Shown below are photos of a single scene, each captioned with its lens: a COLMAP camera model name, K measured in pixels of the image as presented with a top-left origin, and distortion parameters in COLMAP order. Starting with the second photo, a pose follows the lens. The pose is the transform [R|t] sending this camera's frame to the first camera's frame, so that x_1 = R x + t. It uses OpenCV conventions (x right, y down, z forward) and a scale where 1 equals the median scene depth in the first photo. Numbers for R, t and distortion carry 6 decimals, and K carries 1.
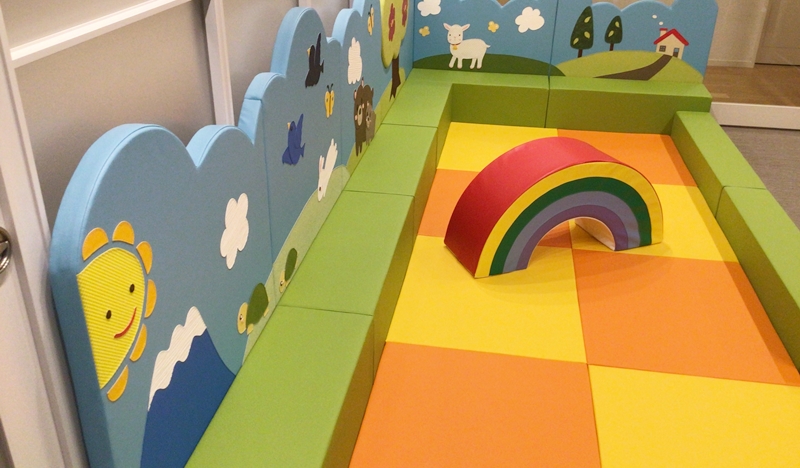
lens RADIAL K [[714.2, 0, 388.2], [0, 714.2, 222.8], [0, 0, 1]] dist [0.094648, -0.205128]
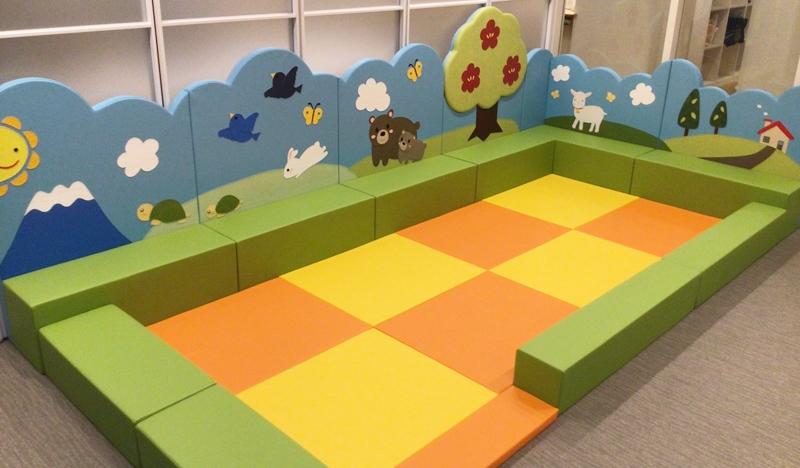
lens RADIAL K [[710.9, 0, 399.8], [0, 710.9, 211.6], [0, 0, 1]] dist [0.096498, -0.177486]
pose [[0.822257, 0.209417, -0.529187, 0.503975], [-0.260539, 0.965192, -0.022869, 0.005243], [0.505978, 0.156678, 0.848197, -0.065366]]
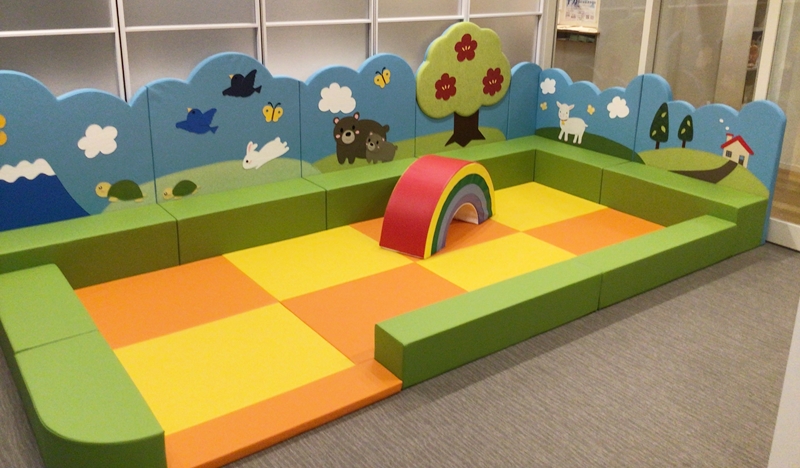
lens RADIAL K [[714.7, 0, 402.7], [0, 714.7, 168.7], [0, 0, 1]] dist [0.100472, -0.194100]
pose [[0.718520, 0.193988, -0.667905, 0.713862], [-0.313033, 0.947750, -0.061489, -0.023731], [0.621079, 0.253257, 0.741702, 0.004854]]
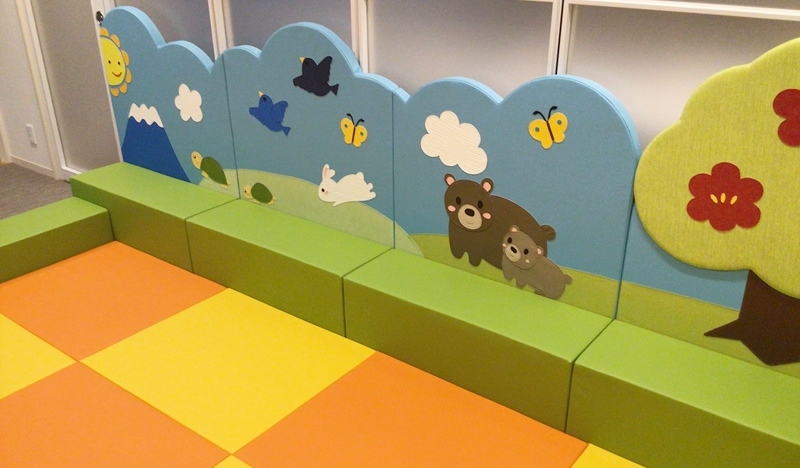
lens RADIAL K [[714.3, 0, 399.5], [0, 714.3, 252.1], [0, 0, 1]] dist [0.101942, -0.215988]
pose [[-0.467704, 0.375813, -0.800011, 0.444742], [-0.385800, 0.727538, 0.567315, -0.374462], [0.795243, 0.573980, -0.195283, 0.777250]]
